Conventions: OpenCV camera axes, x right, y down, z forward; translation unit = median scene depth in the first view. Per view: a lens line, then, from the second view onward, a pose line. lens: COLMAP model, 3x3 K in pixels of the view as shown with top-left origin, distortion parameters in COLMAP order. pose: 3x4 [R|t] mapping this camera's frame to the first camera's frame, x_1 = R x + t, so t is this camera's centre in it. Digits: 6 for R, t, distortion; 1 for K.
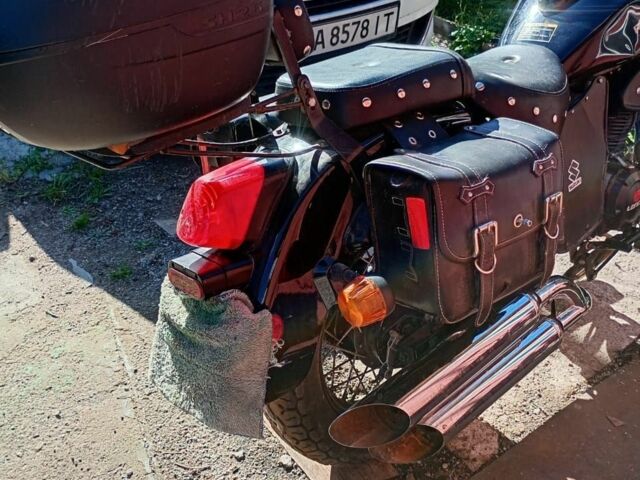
lens RADIAL K [[700.5, 0, 320.0], [0, 700.5, 240.0], [0, 0, 1]] dist [0.014783, 0.006274]
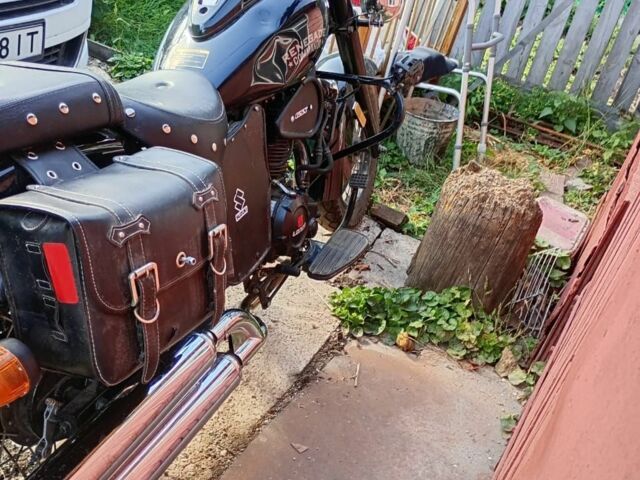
lens RADIAL K [[700.5, 0, 320.0], [0, 700.5, 240.0], [0, 0, 1]] dist [0.014783, 0.006274]
pose [[0.900924, -0.069604, 0.428359, 0.042646], [0.086868, 0.996001, -0.020861, -0.012911], [-0.425194, 0.056005, 0.903368, 0.076118]]
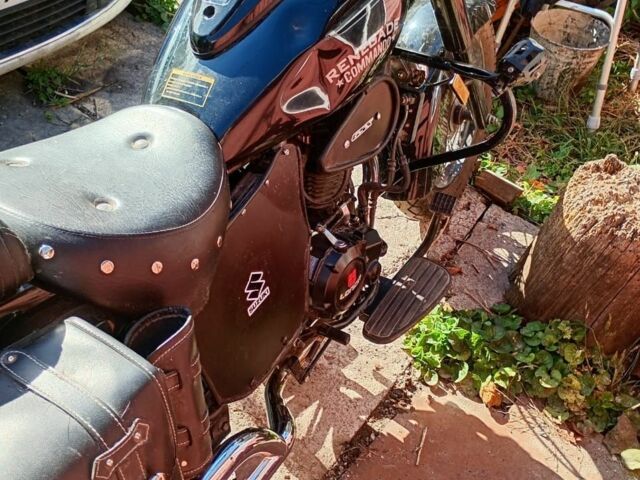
lens RADIAL K [[700.5, 0, 320.0], [0, 700.5, 240.0], [0, 0, 1]] dist [0.014783, 0.006274]
pose [[0.966192, -0.089971, 0.241614, 0.264779], [0.044514, 0.981276, 0.187392, -0.281745], [-0.253950, -0.170302, 0.952106, 0.319562]]
